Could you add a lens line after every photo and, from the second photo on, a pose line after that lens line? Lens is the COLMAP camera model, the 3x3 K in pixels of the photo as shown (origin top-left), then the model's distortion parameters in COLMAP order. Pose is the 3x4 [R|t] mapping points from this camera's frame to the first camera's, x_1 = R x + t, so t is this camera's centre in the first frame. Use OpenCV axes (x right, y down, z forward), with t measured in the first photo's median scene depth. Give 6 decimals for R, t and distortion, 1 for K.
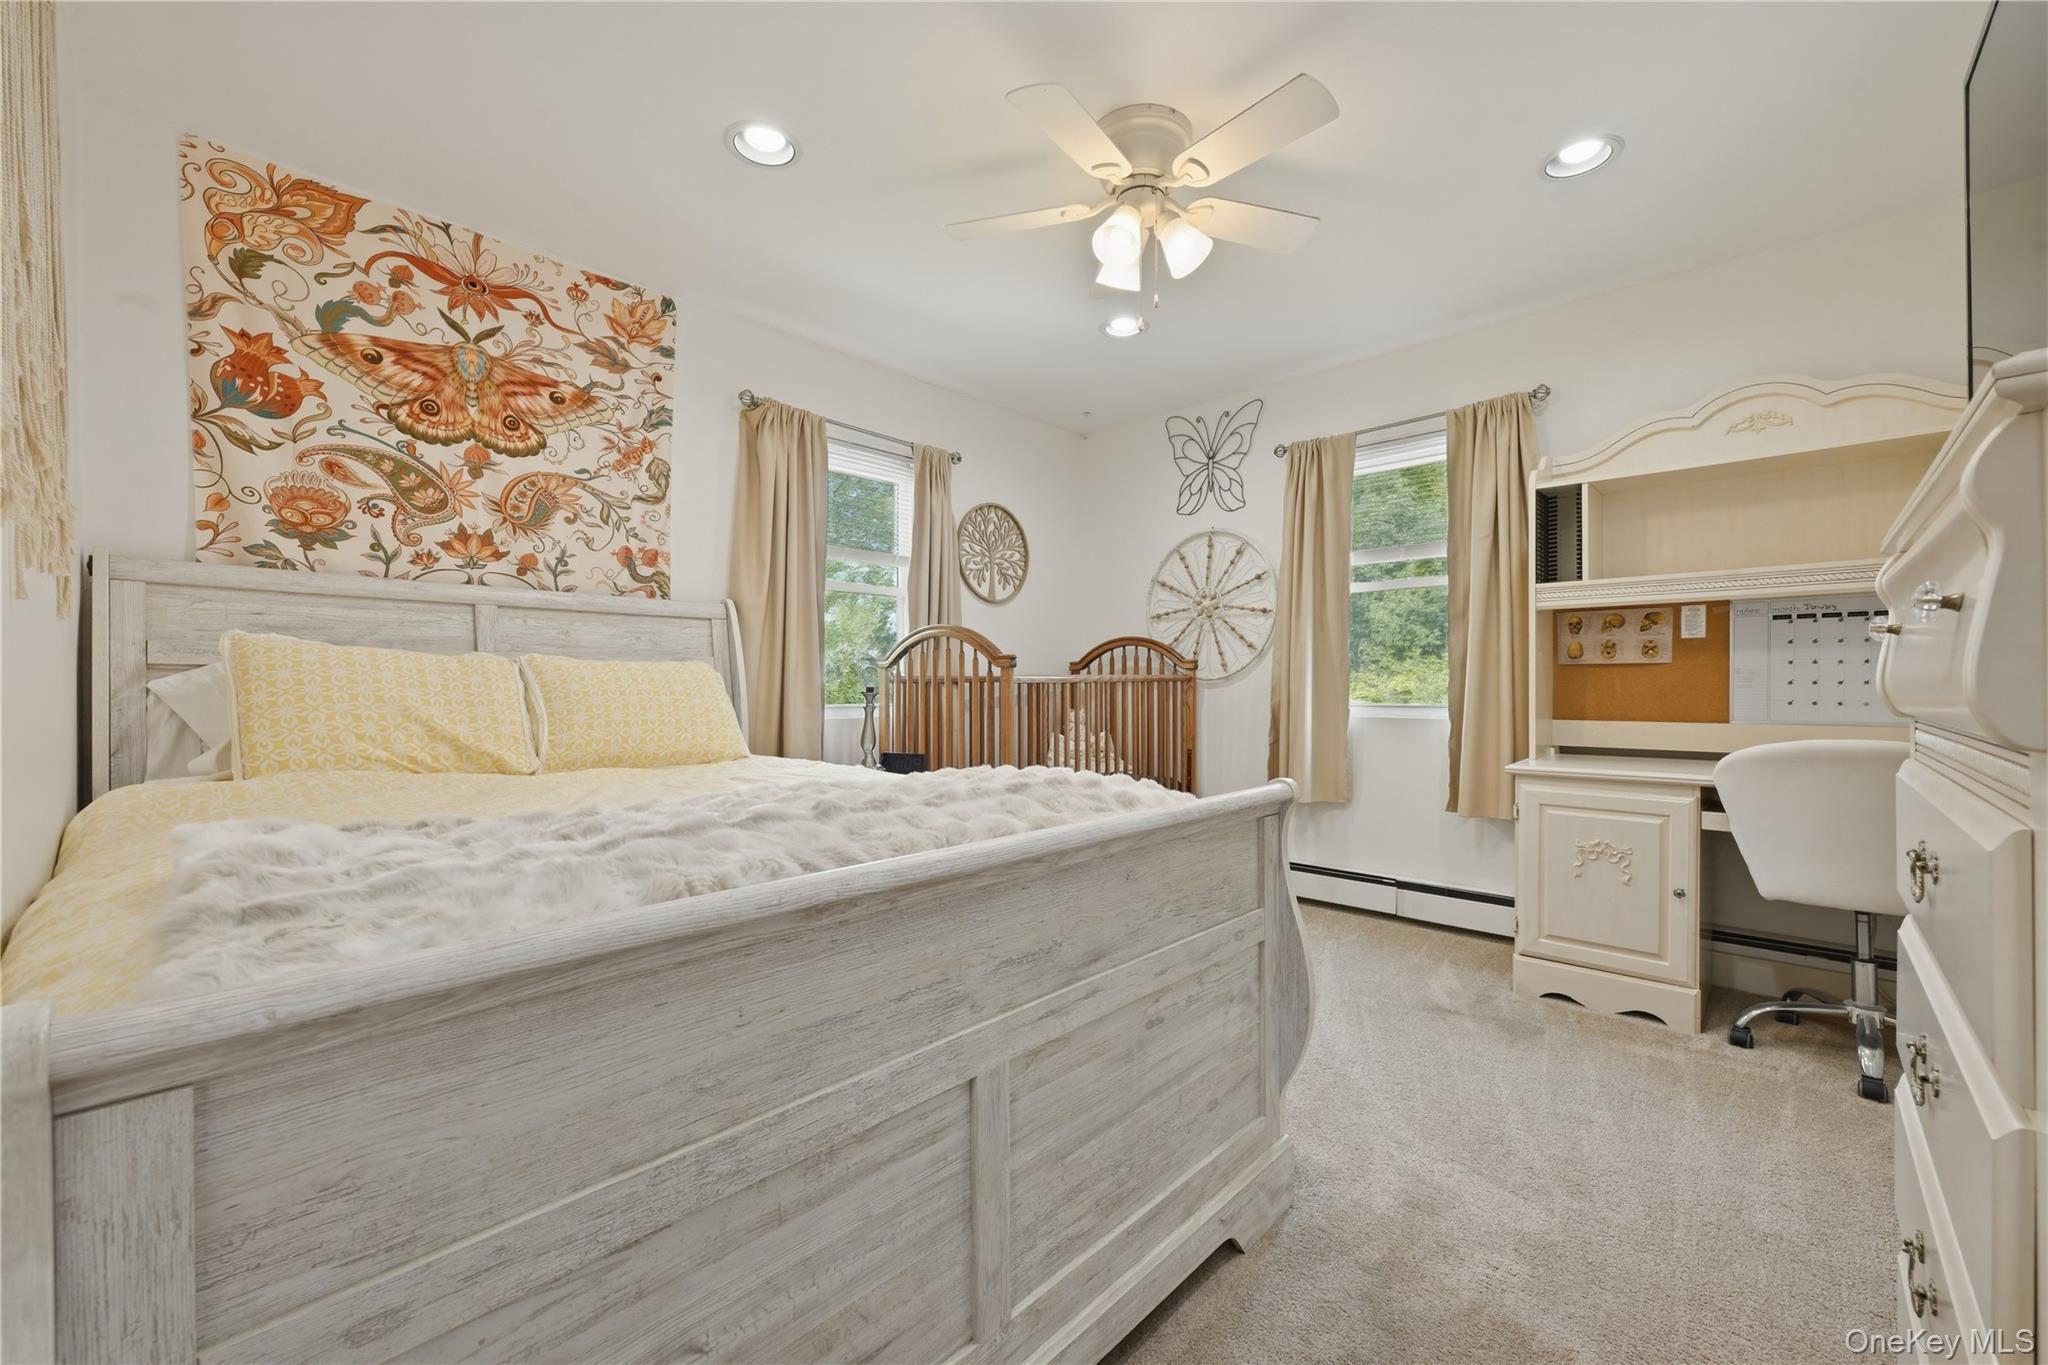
lens RADIAL K [[815.8, 0, 1021.4], [0, 815.8, 686.9], [0, 0, 1]] dist [0.002058, 0.000777]
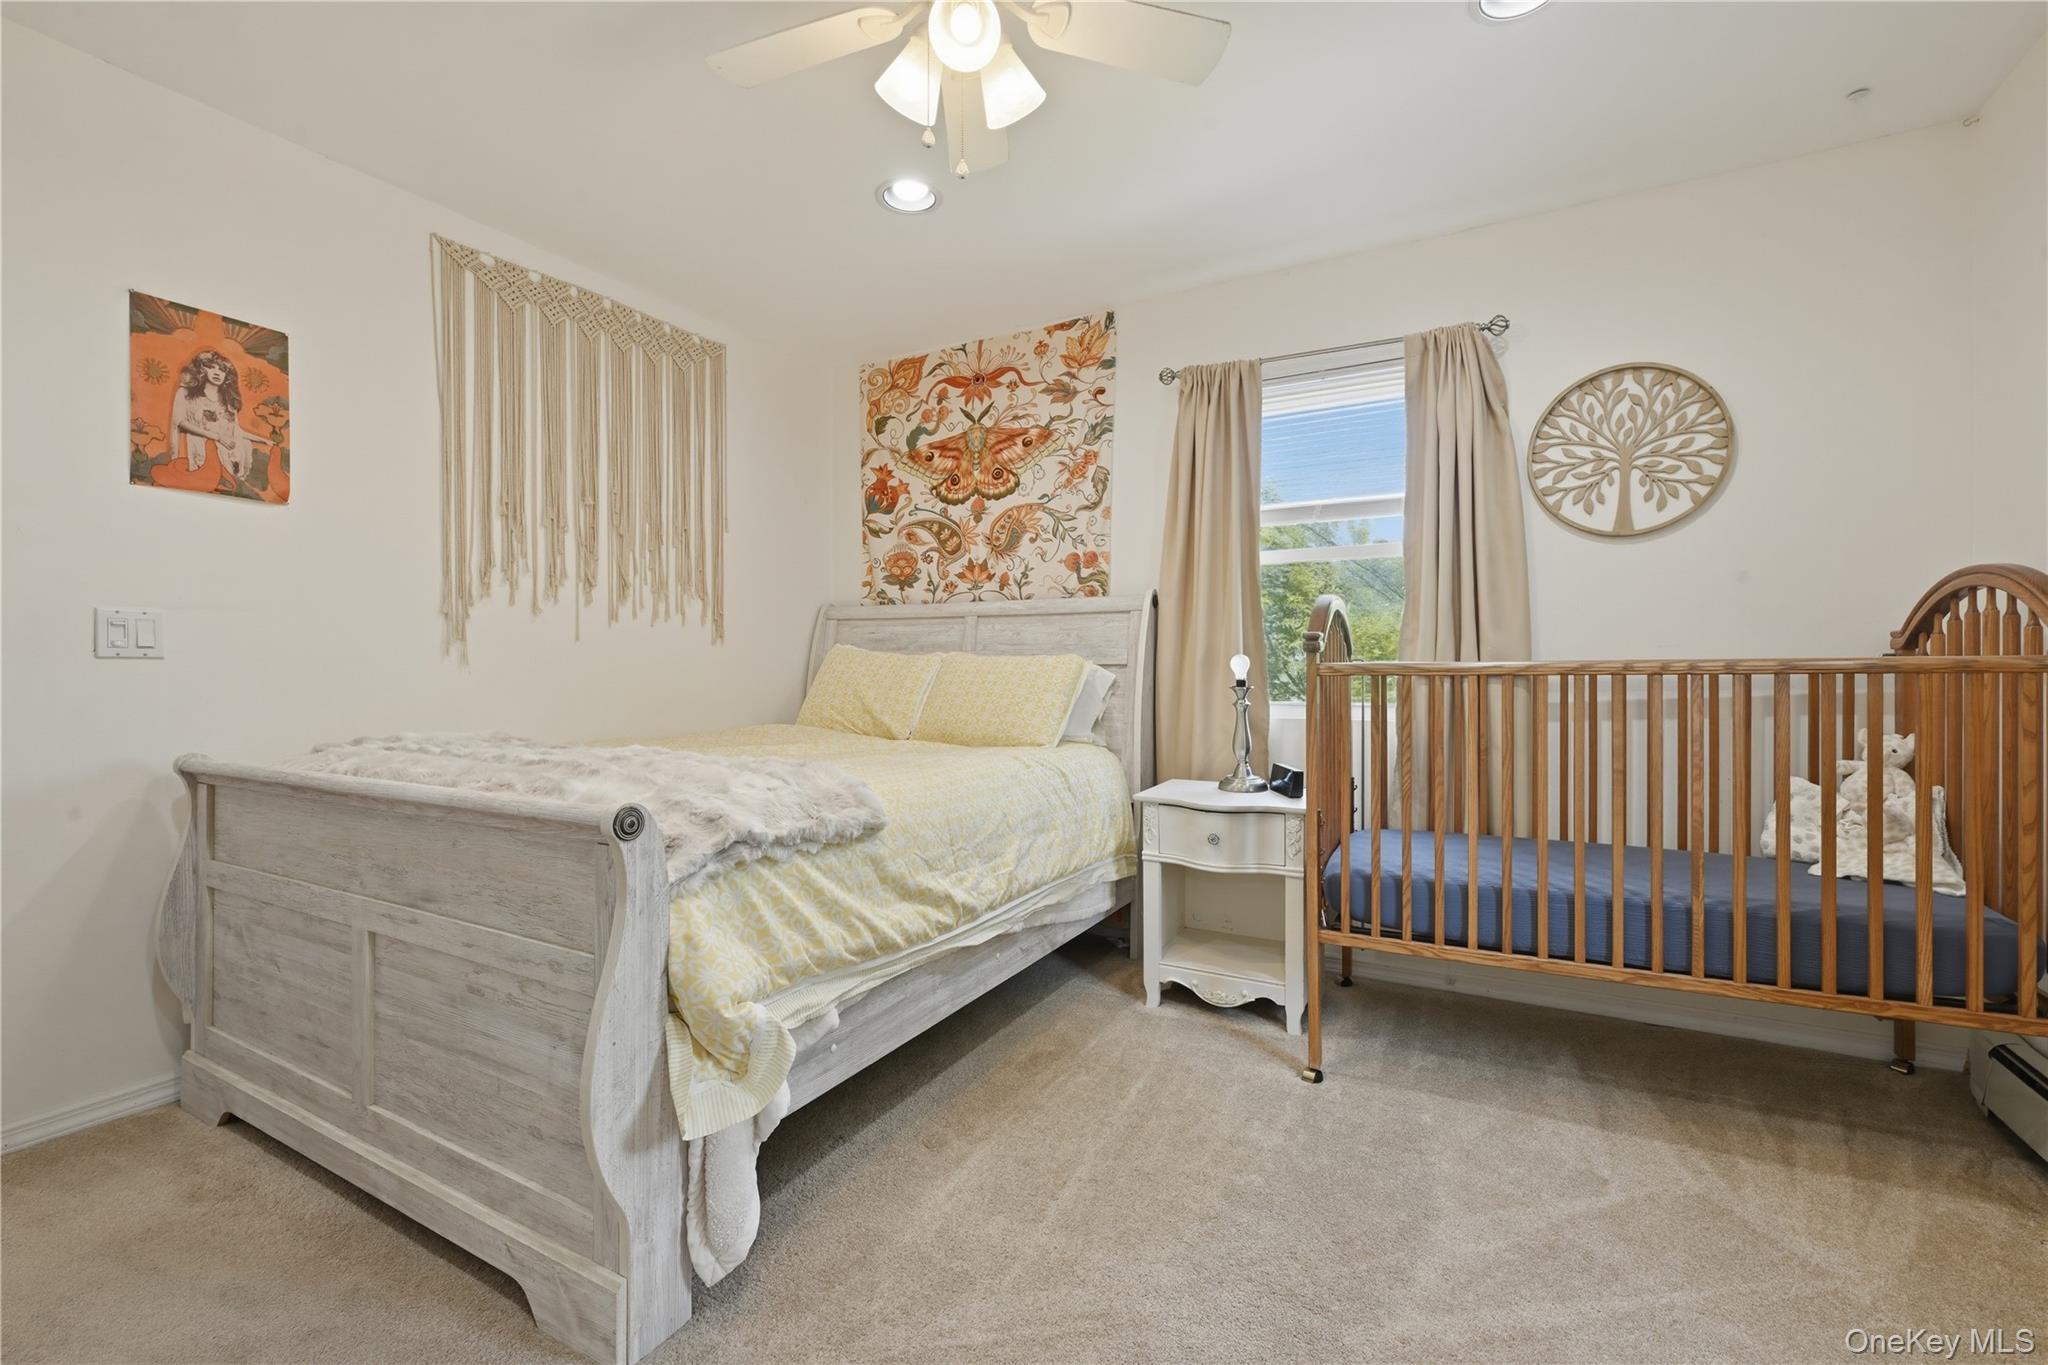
lens RADIAL K [[861.2, 0, 1022.1], [0, 861.2, 675.6], [0, 0, 1]] dist [0.000576, -0.000655]
pose [[0.260110, 0.002442, -0.965576, 0.725453], [-0.006408, 0.999979, 0.000803, -0.004277], [0.965558, 0.005979, 0.260120, 0.703093]]
